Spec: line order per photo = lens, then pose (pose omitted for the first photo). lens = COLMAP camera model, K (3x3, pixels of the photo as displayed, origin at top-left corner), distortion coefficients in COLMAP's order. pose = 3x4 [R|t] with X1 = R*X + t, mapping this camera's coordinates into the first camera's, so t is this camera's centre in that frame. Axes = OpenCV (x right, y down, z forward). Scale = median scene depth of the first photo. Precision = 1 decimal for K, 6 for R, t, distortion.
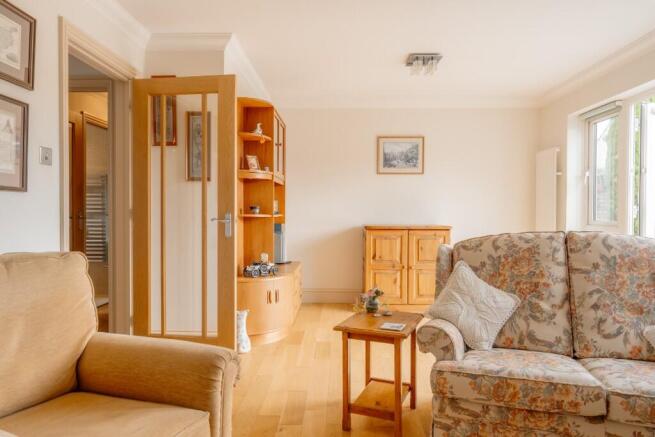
lens RADIAL K [[438.6, 0, 330.3], [0, 438.6, 220.2], [0, 0, 1]] dist [0.000721, -0.014909]
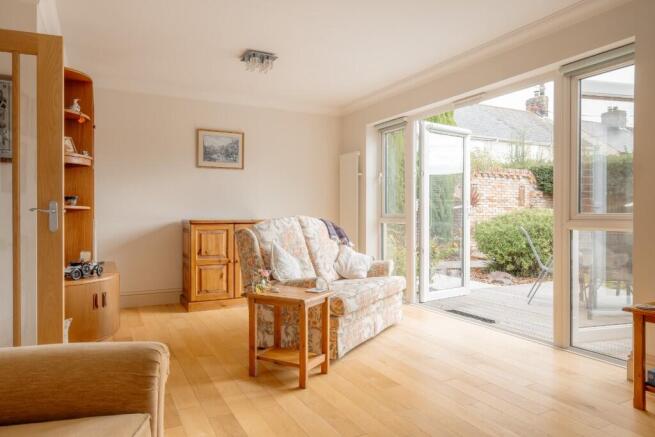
lens RADIAL K [[438.6, 0, 334.3], [0, 438.6, 216.8], [0, 0, 1]] dist [0.000721, -0.014909]
pose [[0.868337, -0.006466, 0.495932, -0.128051], [0.012053, 0.999895, -0.008067, 0.017961], [-0.495828, 0.012983, 0.868324, 0.014901]]
